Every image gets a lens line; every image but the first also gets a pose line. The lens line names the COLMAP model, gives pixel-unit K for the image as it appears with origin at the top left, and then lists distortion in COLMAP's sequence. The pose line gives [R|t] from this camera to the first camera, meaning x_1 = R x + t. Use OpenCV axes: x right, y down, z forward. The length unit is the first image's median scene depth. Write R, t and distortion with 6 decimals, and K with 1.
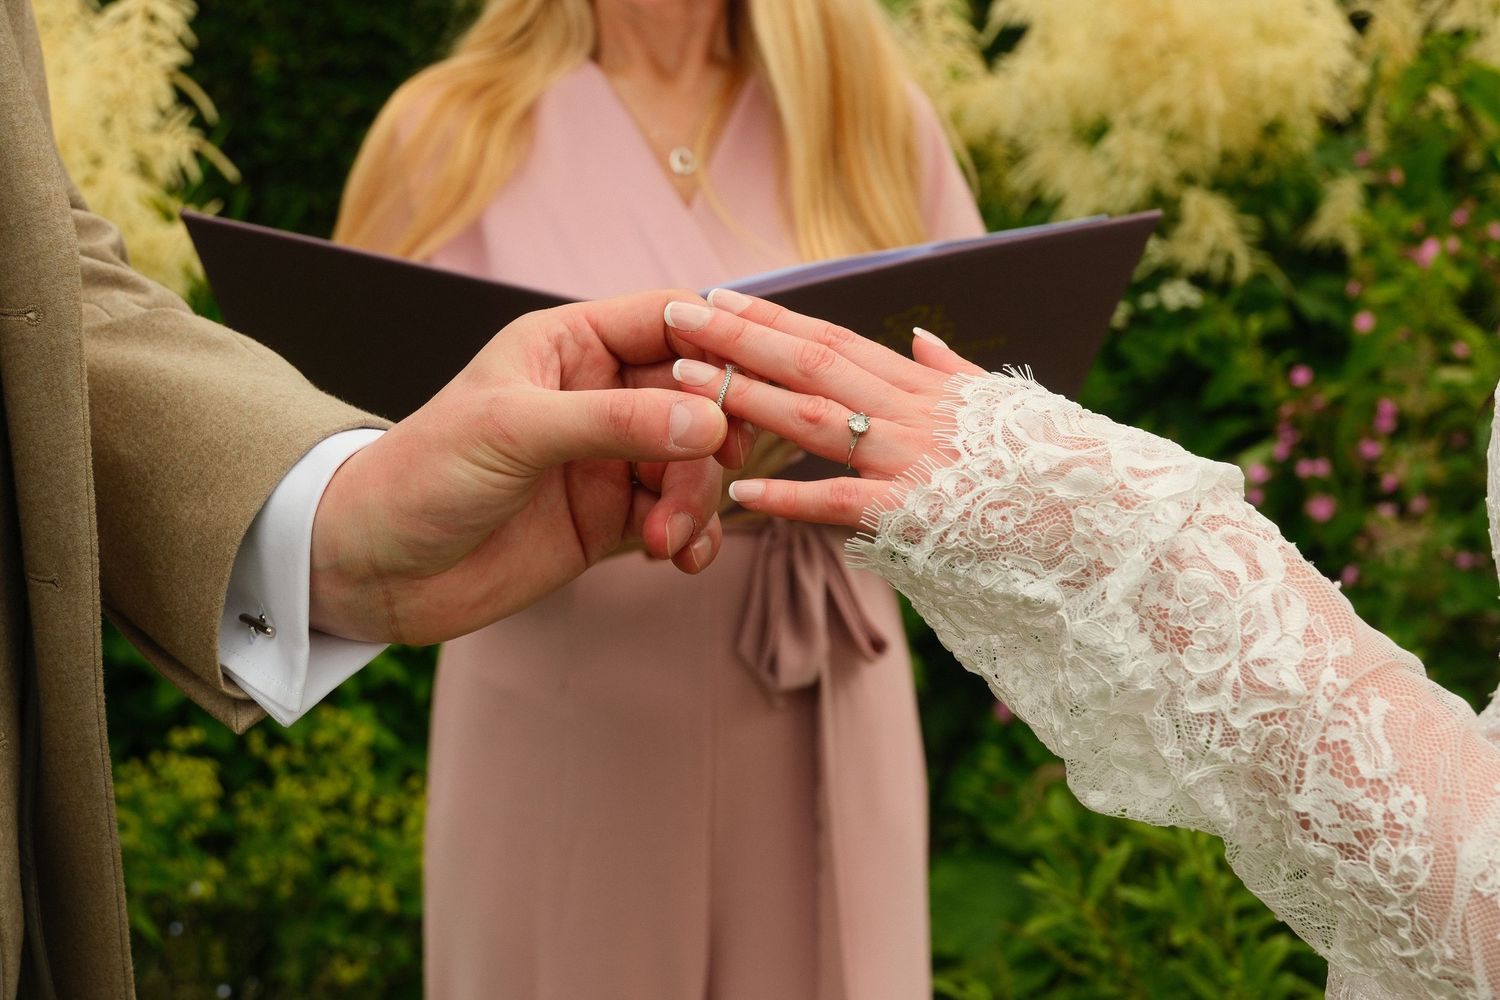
lens RADIAL K [[2337.3, 0, 746.6], [0, 2337.3, 498.0], [0, 0, 1]] dist [0.013989, 0.000000]
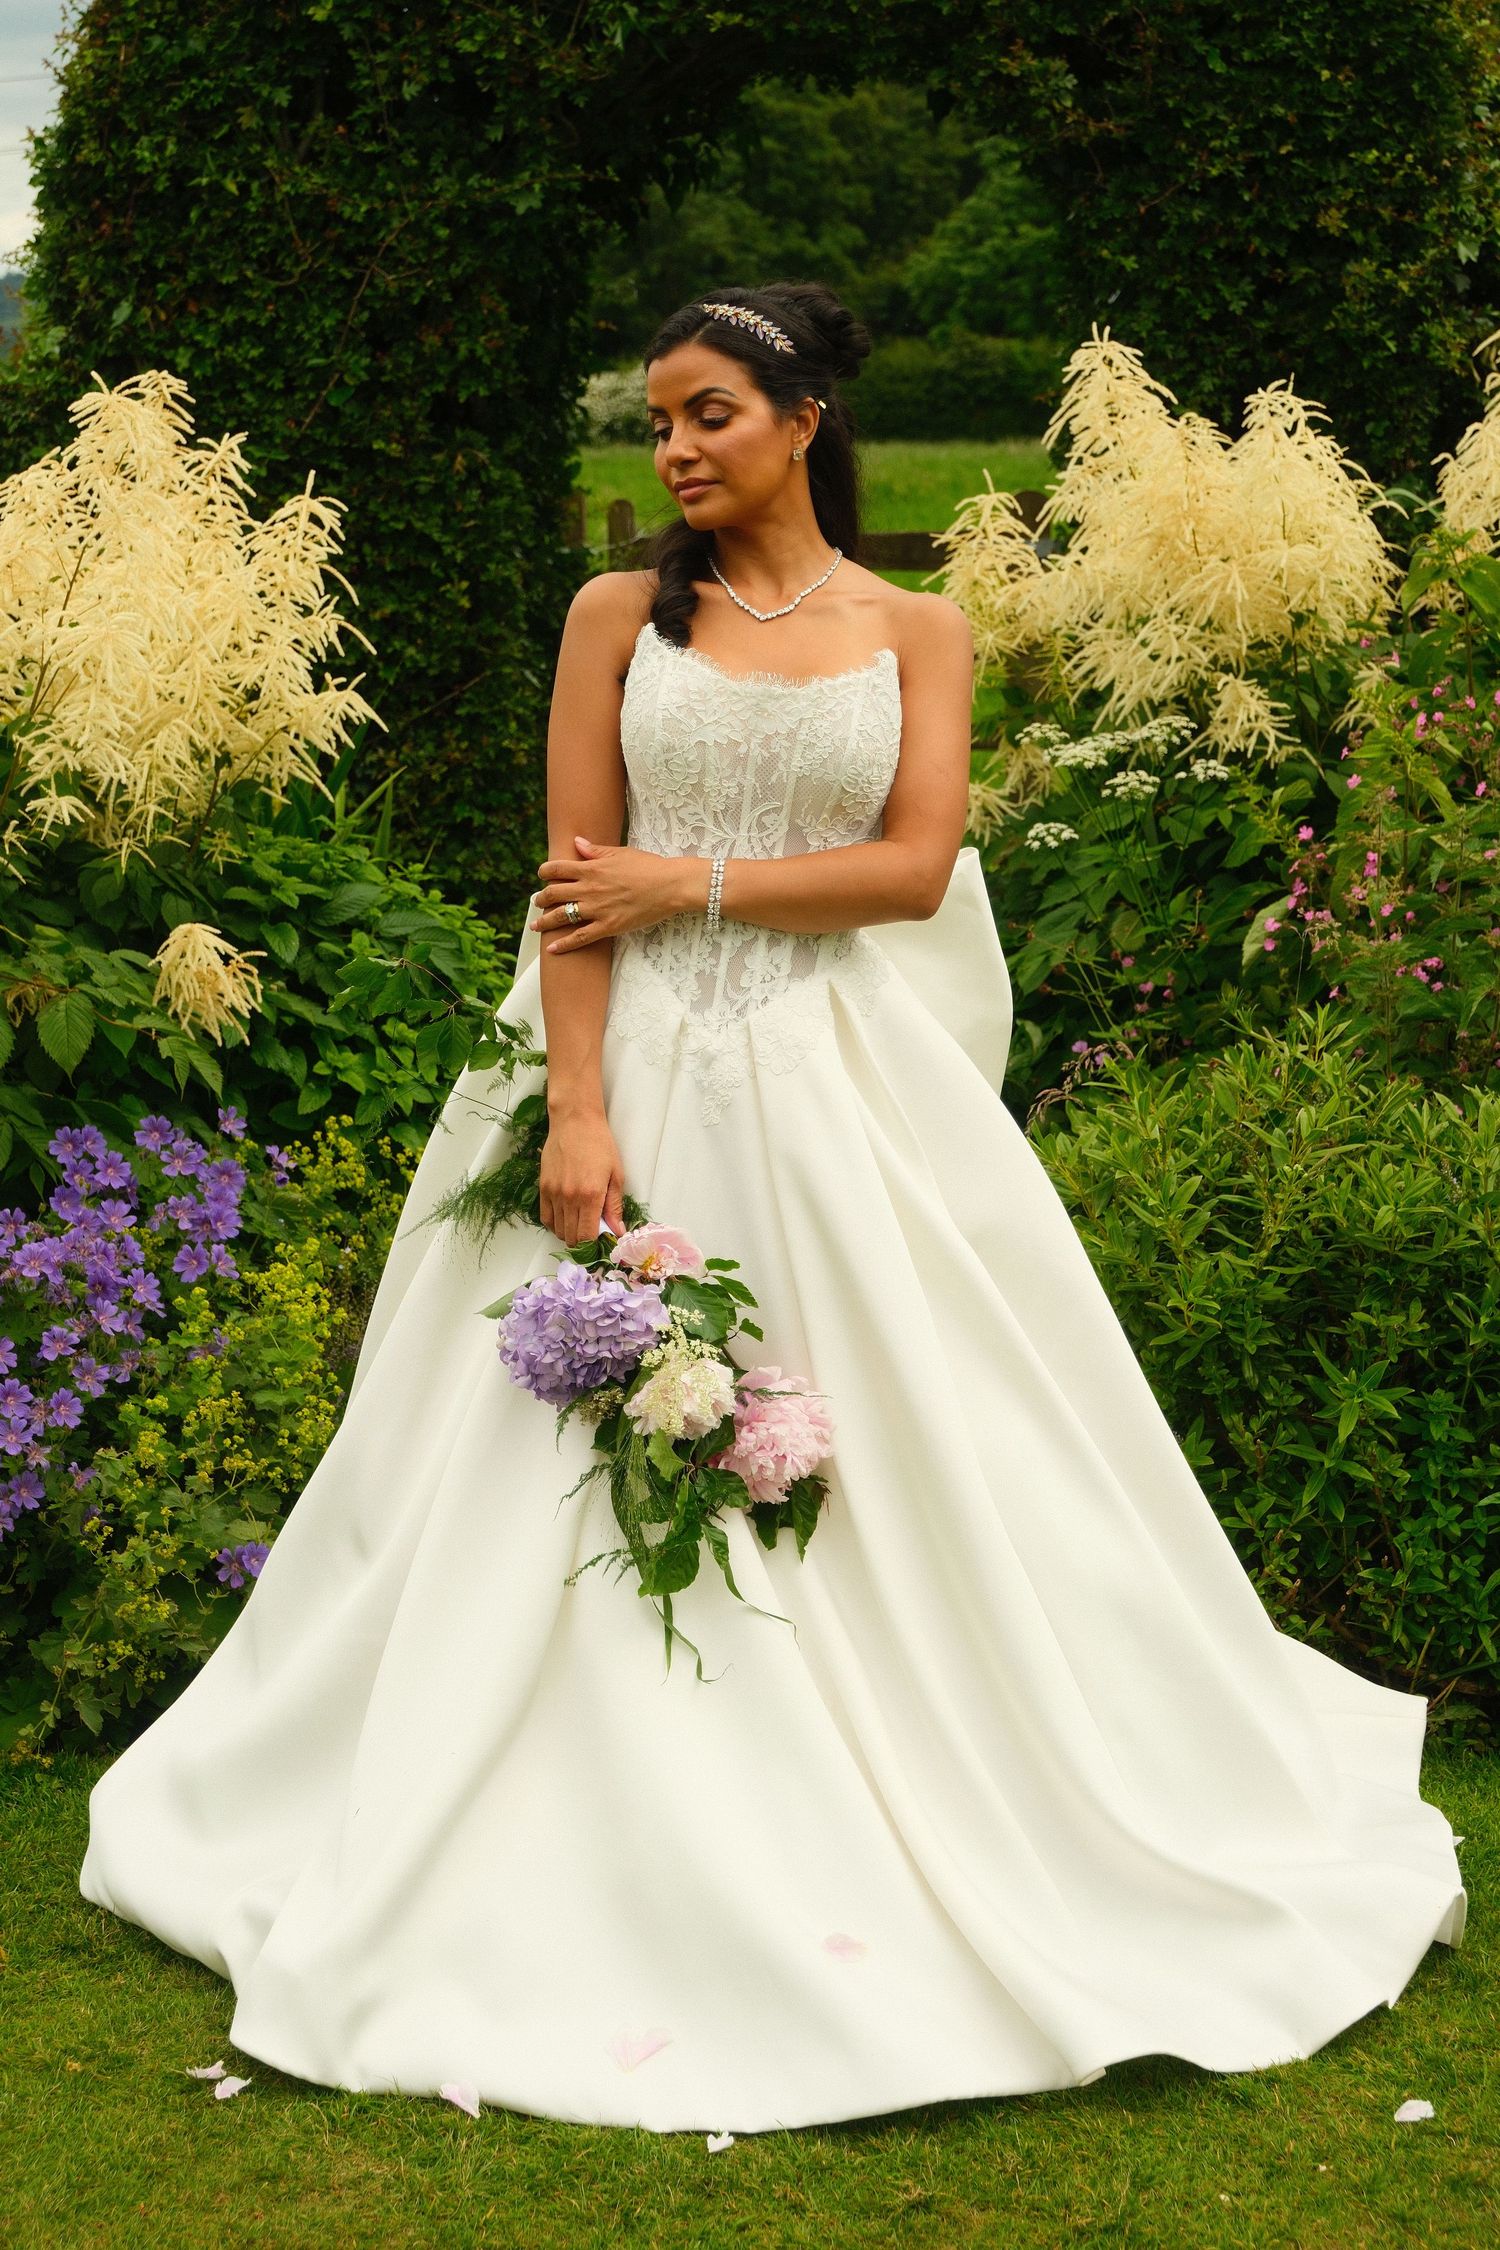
lens RADIAL K [[3656.8, 0, 737.7], [0, 3656.8, 1114.7], [0, 0, 1]] dist [-0.025645, 0.000000]
pose [[0.999865, 0.000771, -0.016412, -0.005940], [-0.001430, 0.999192, -0.040162, 0.139382], [0.016368, 0.040180, 0.999058, -0.679028]]
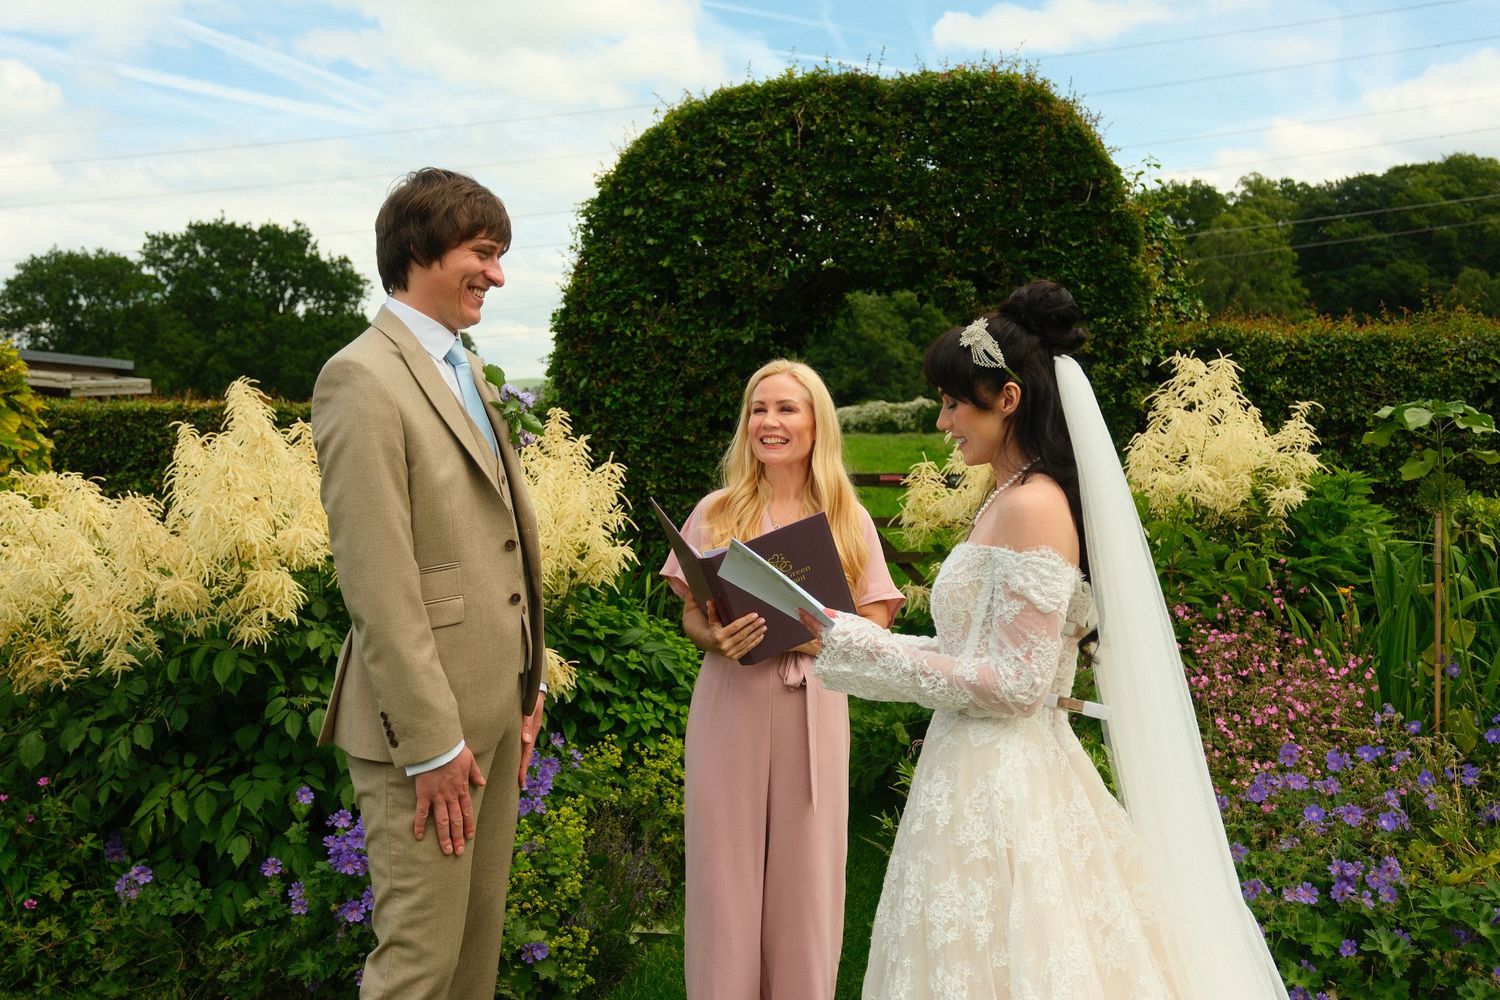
lens RADIAL K [[1404.9, 0, 751.6], [0, 1404.9, 498.1], [0, 0, 1]] dist [-0.007770, 0.000000]
pose [[0.991901, 0.012278, -0.126421, 0.094862], [-0.034014, 0.984641, -0.171246, 0.082982], [0.122377, 0.174159, 0.977084, -0.474091]]
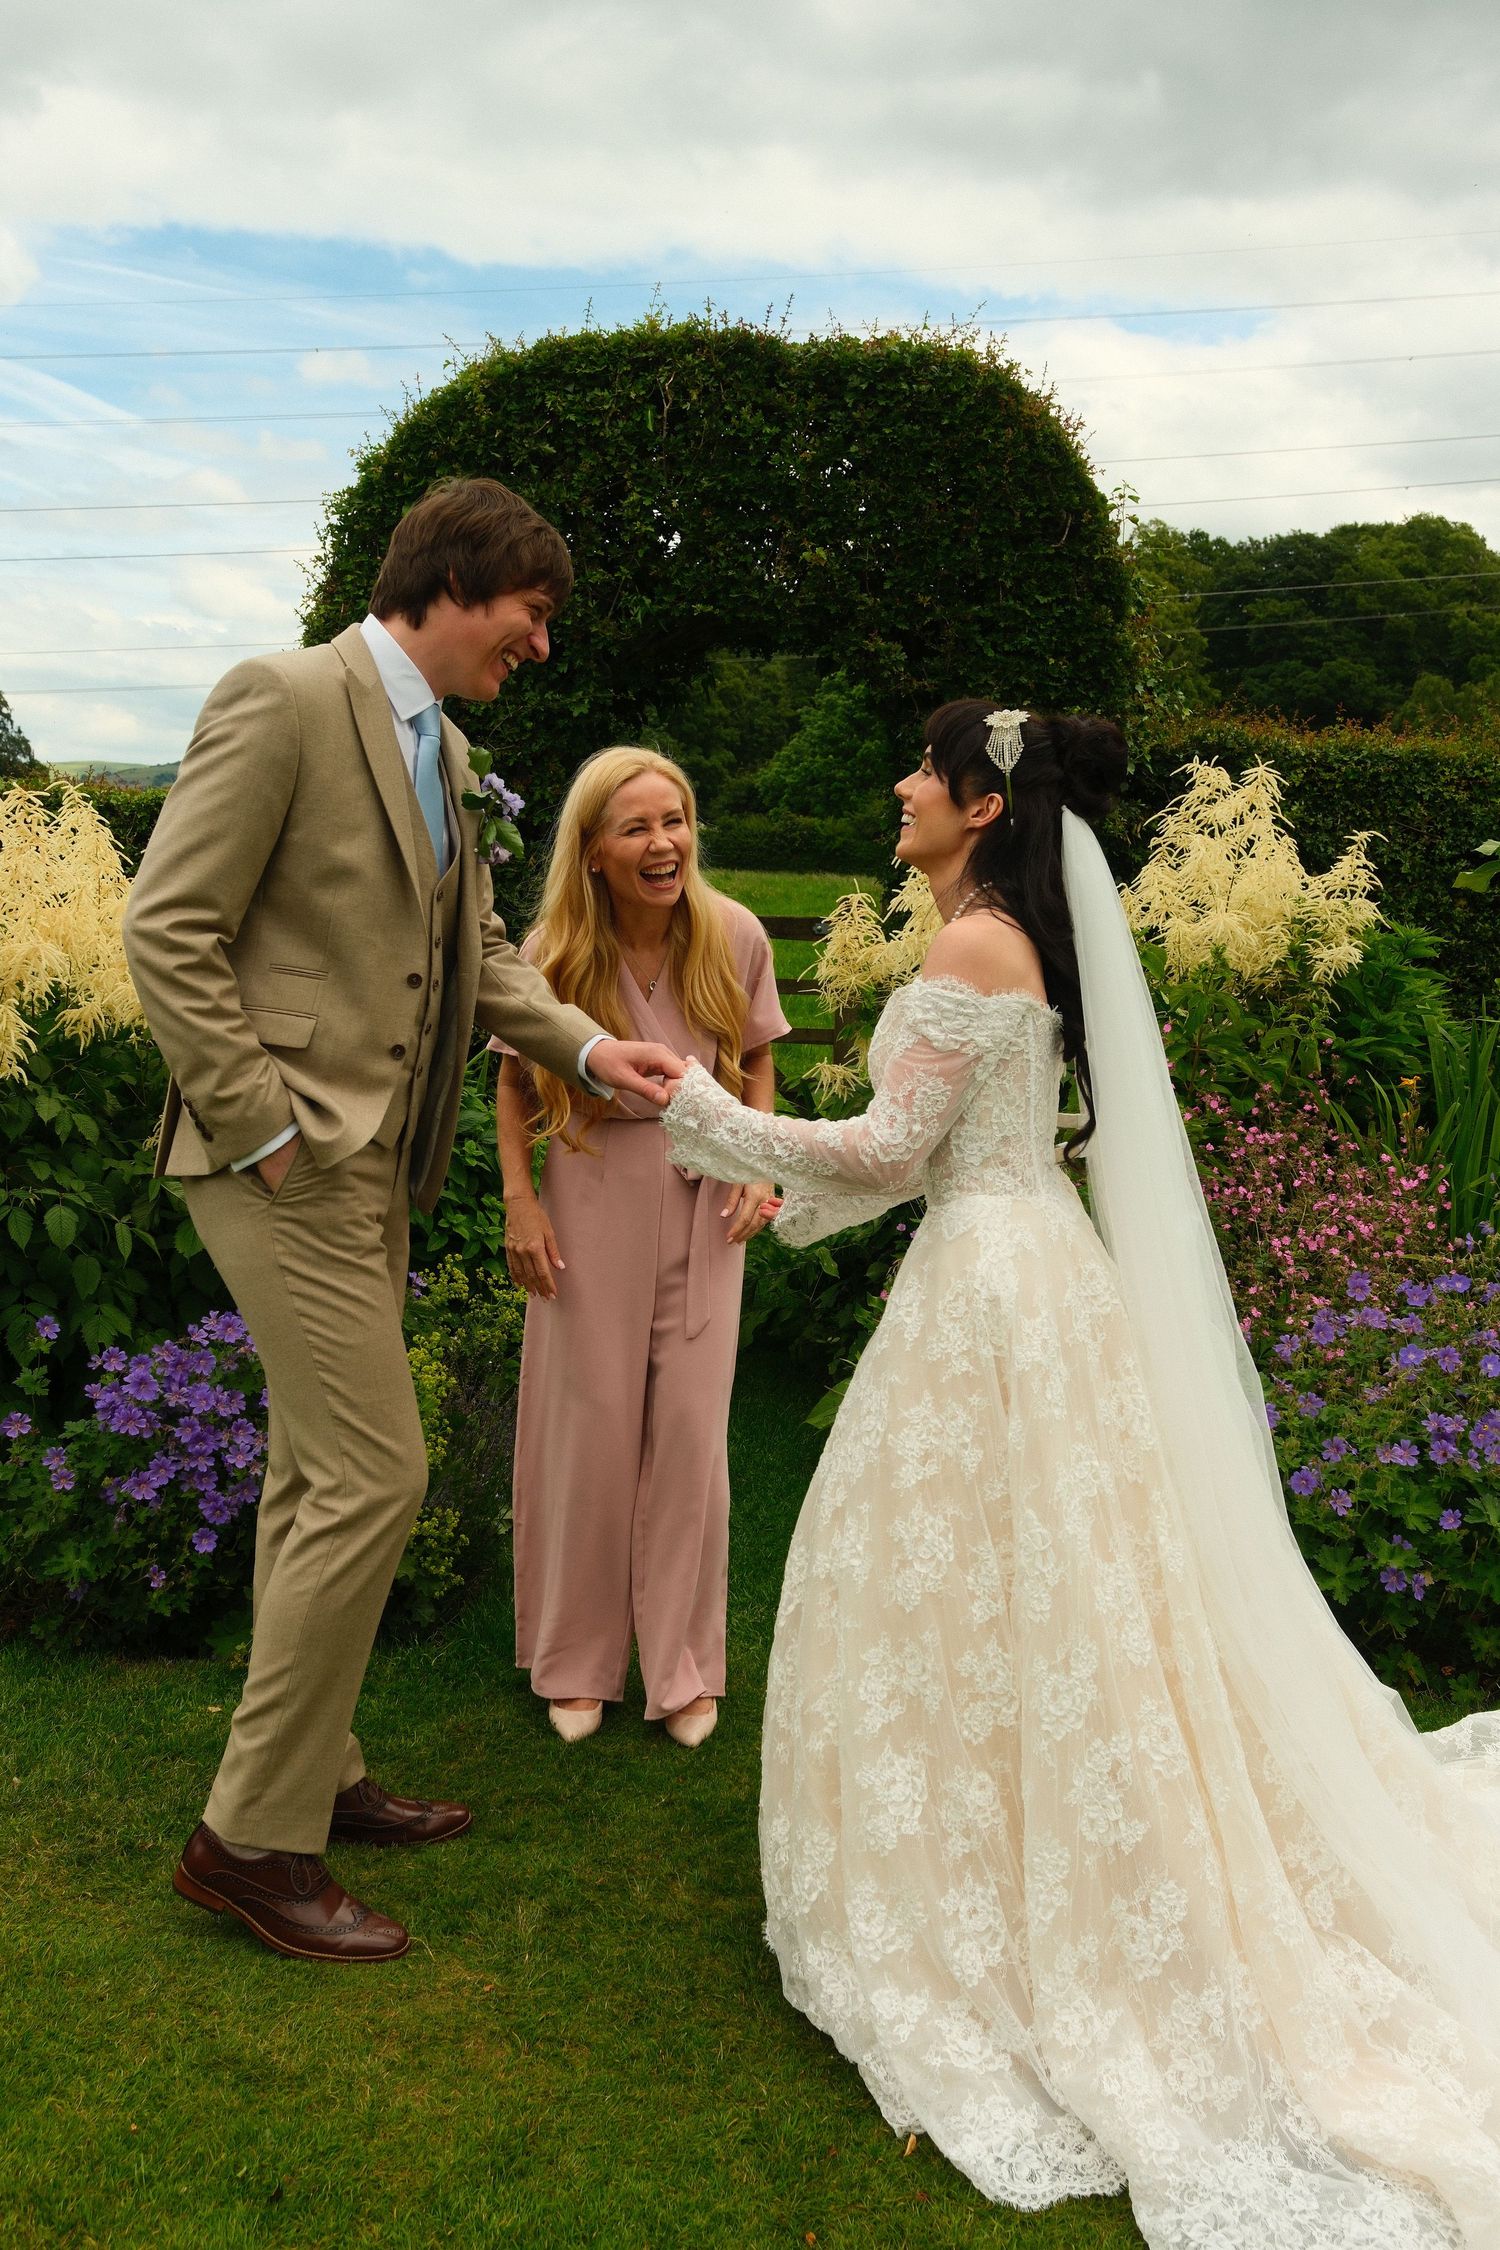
lens RADIAL K [[2031.2, 0, 758.5], [0, 2031.2, 1132.9], [0, 0, 1]] dist [0.000873, -0.011898]
pose [[0.998249, 0.043938, 0.039591, -0.049527], [-0.040035, 0.994721, -0.094482, 0.119193], [-0.043533, 0.092732, 0.994739, -0.534757]]
